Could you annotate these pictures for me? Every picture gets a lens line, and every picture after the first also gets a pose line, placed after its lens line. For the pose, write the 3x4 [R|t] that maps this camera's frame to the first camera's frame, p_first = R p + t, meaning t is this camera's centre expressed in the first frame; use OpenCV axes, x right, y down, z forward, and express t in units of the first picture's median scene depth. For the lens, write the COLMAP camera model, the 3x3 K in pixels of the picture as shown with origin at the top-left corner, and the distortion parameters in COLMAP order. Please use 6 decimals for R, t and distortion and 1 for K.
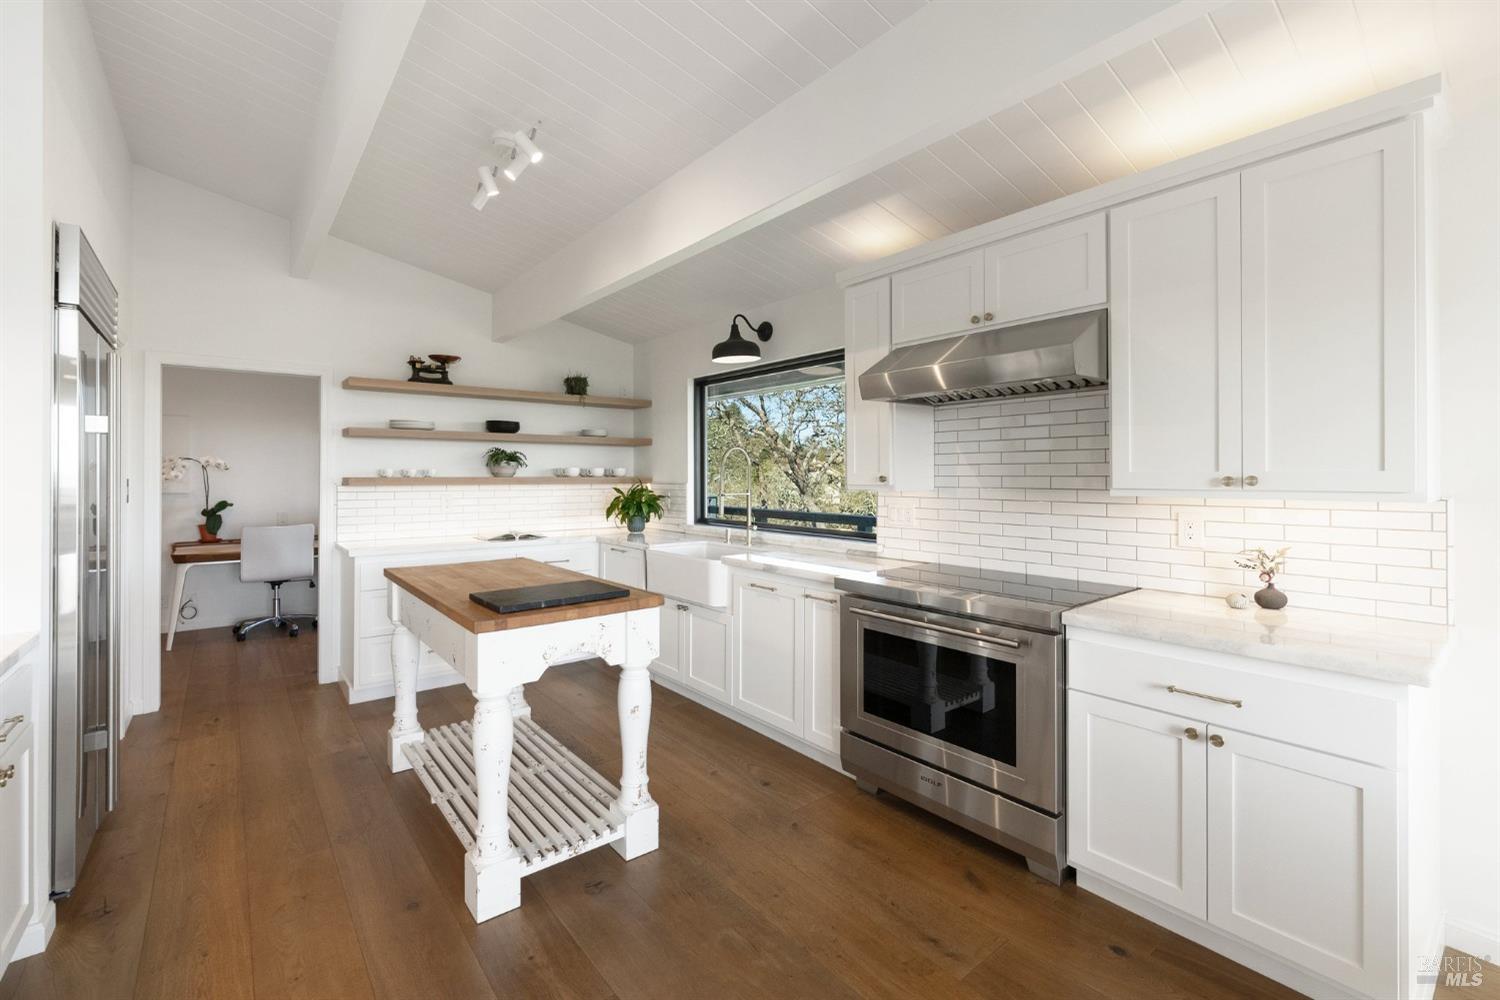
lens RADIAL K [[634.6, 0, 771.6], [0, 634.6, 478.5], [0, 0, 1]] dist [-0.000318, -0.000040]
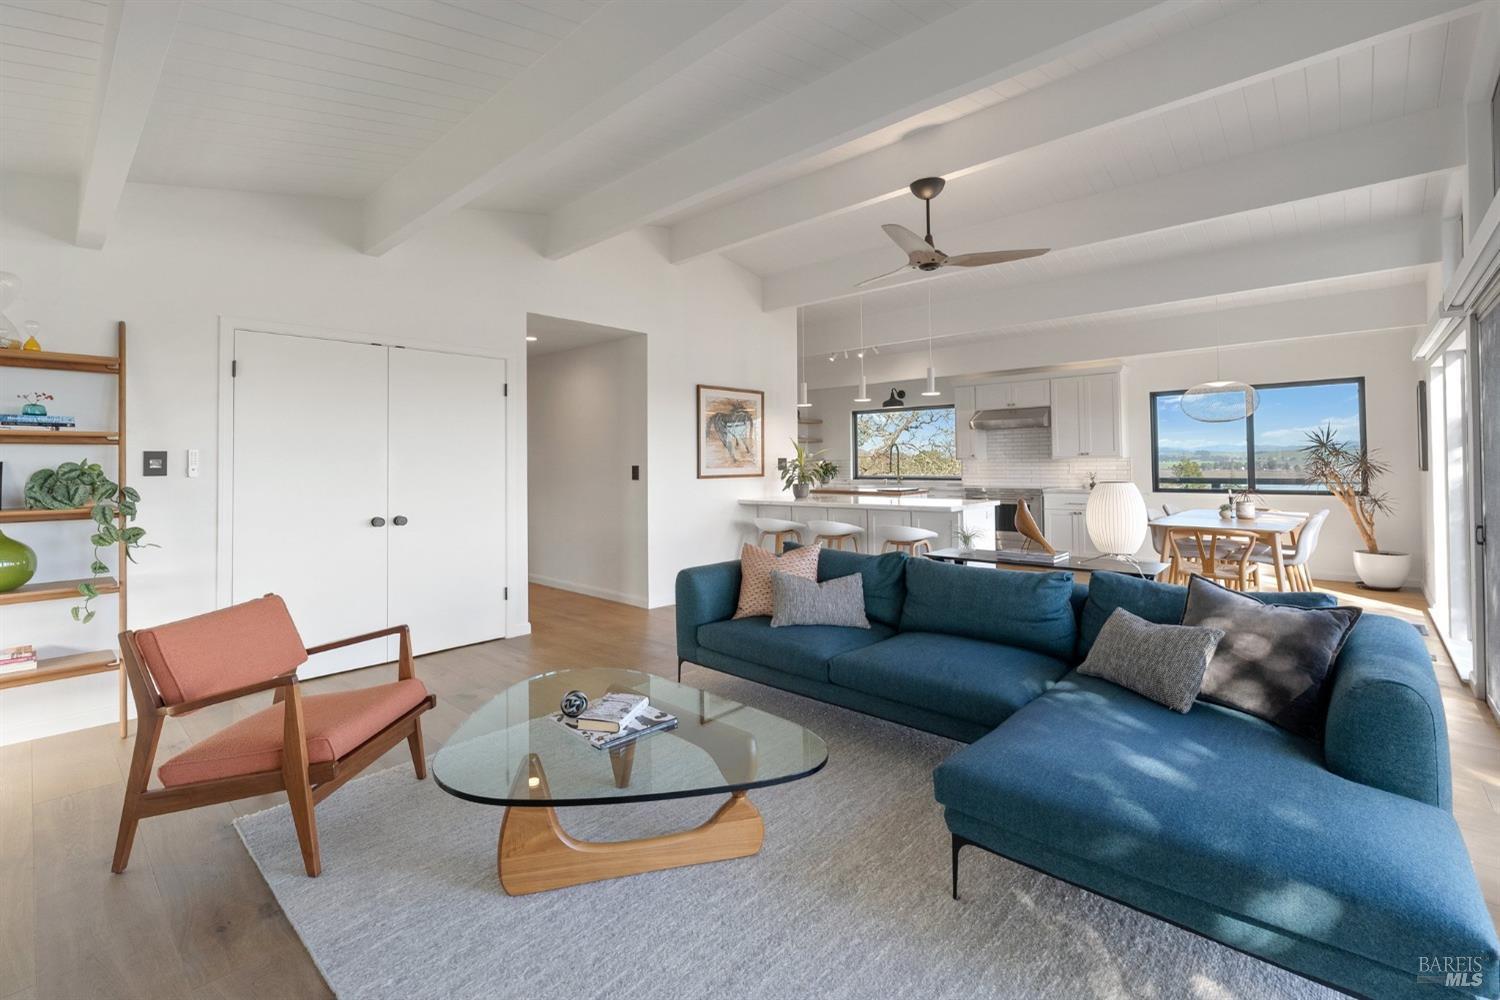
lens RADIAL K [[641.5, 0, 750.9], [0, 641.5, 452.5], [0, 0, 1]] dist [0.000301, 0.000029]
pose [[0.989602, -0.007520, 0.143637, -0.888956], [0.010511, 0.999743, -0.020082, 0.024872], [-0.143449, 0.021383, 0.989427, -1.245870]]
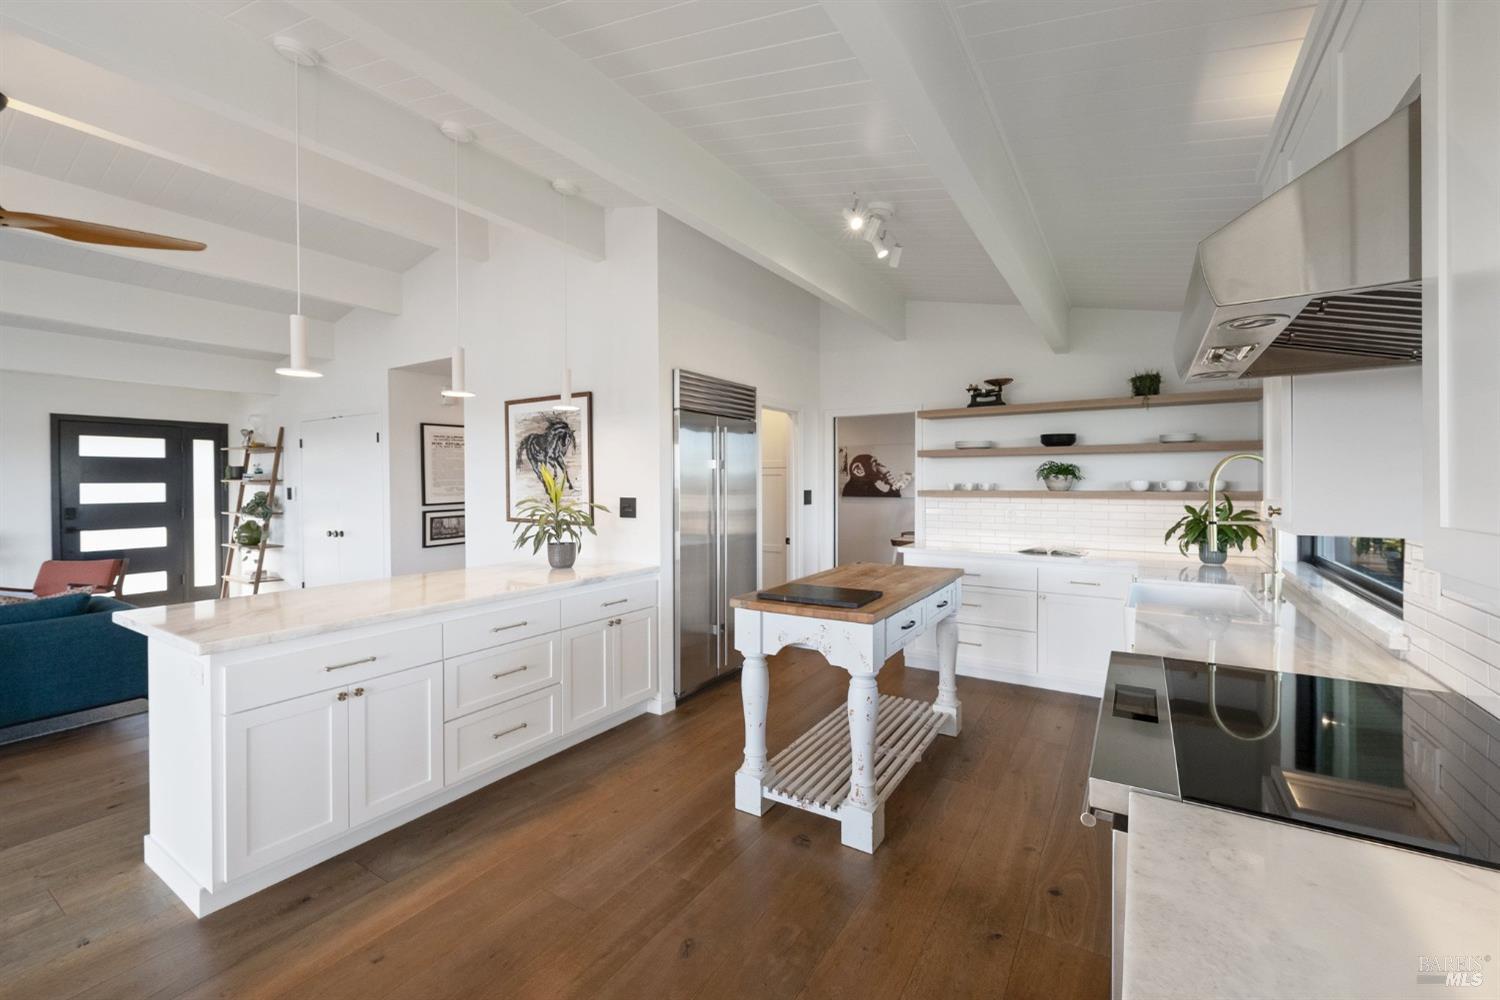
lens RADIAL K [[636.7, 0, 749.9], [0, 636.7, 482.1], [0, 0, 1]] dist [-0.000954, -0.000133]
pose [[0.309114, 0.002750, -0.951021, 0.409452], [-0.000982, 0.999996, 0.002572, -0.019157], [0.951024, 0.000139, 0.309116, 0.261006]]
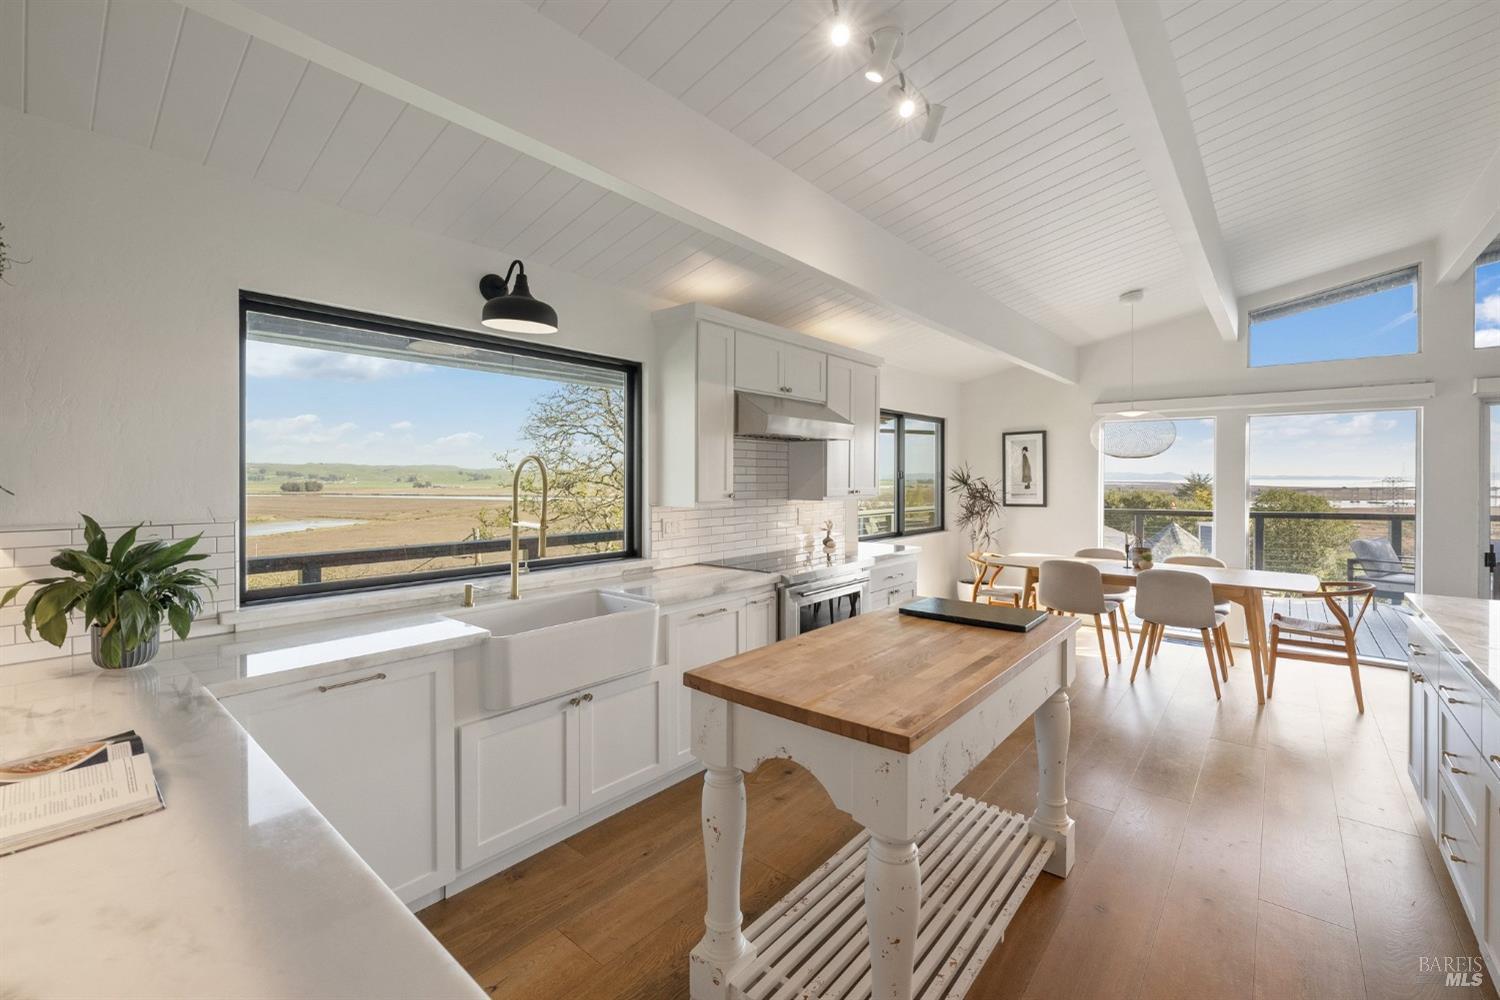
lens RADIAL K [[636.7, 0, 749.9], [0, 636.7, 482.1], [0, 0, 1]] dist [-0.000954, -0.000133]
pose [[-0.172926, 0.007216, 0.984908, -0.720333], [0.002640, 0.999973, -0.006863, -0.007887], [-0.984931, 0.001413, -0.172940, 0.841135]]
